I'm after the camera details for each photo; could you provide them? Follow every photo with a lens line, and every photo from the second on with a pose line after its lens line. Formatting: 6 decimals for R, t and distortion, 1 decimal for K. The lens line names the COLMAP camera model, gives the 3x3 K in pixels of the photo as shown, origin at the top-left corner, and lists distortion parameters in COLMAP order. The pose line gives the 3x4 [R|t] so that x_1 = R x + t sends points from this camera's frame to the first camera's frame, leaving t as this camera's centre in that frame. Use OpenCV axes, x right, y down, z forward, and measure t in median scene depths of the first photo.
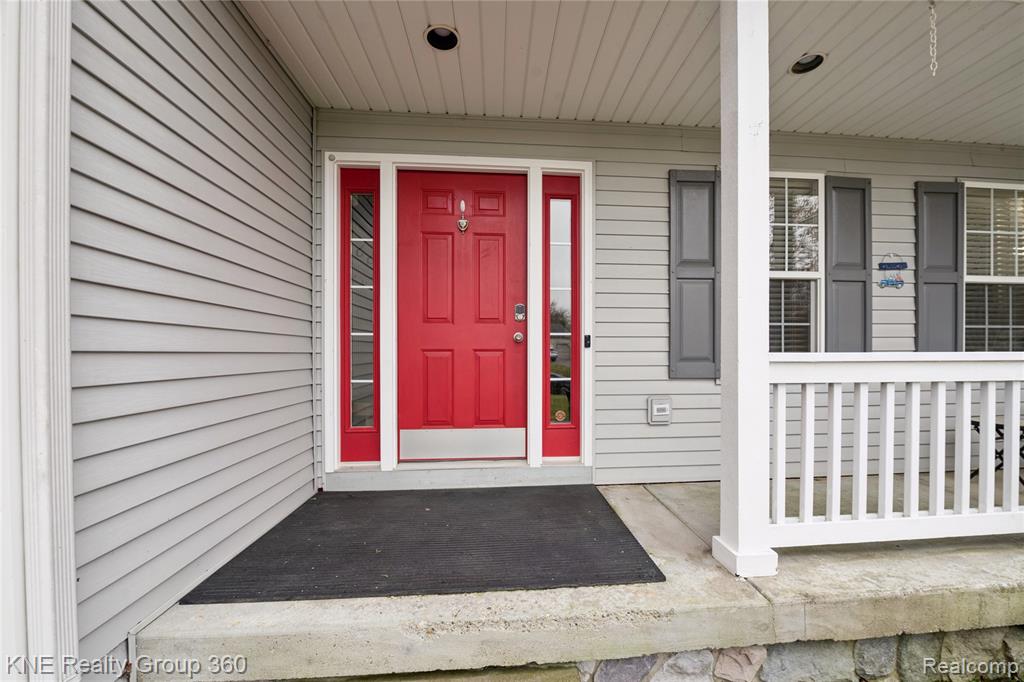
lens RADIAL K [[413.0, 0, 518.8], [0, 413.0, 347.3], [0, 0, 1]] dist [0.000030, 0.000086]
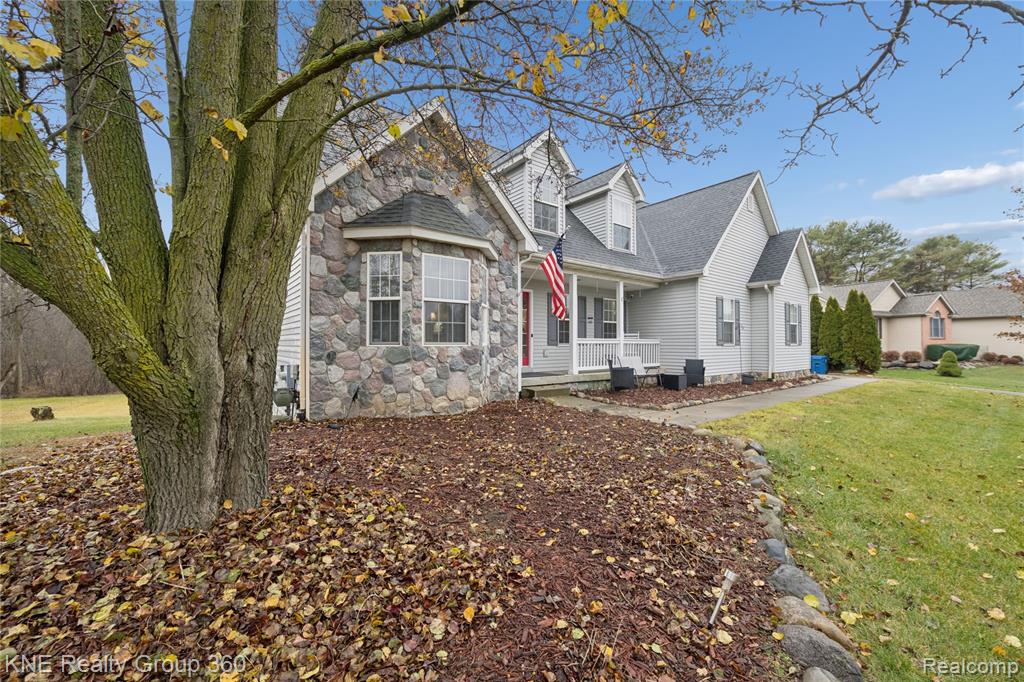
lens RADIAL K [[404.2, 0, 522.0], [0, 404.2, 339.1], [0, 0, 1]] dist [-0.002807, -0.000501]
pose [[0.838457, 0.003746, 0.544954, -1.936905], [0.002398, 0.999941, -0.010563, 0.054122], [-0.544962, 0.010163, 0.838399, -2.085295]]
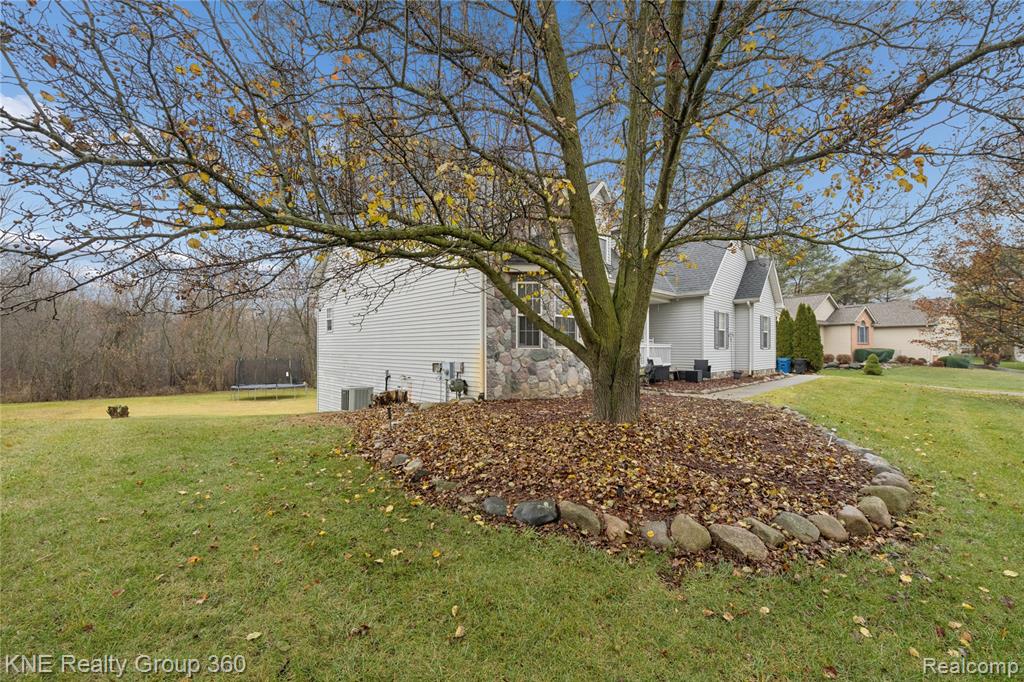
lens RADIAL K [[413.0, 0, 518.8], [0, 413.0, 347.3], [0, 0, 1]] dist [0.000030, 0.000086]
pose [[0.769953, -0.000664, 0.638100, -3.429443], [0.000766, 1.000000, 0.000115, 0.056810], [-0.638100, 0.000400, 0.769953, -2.231600]]
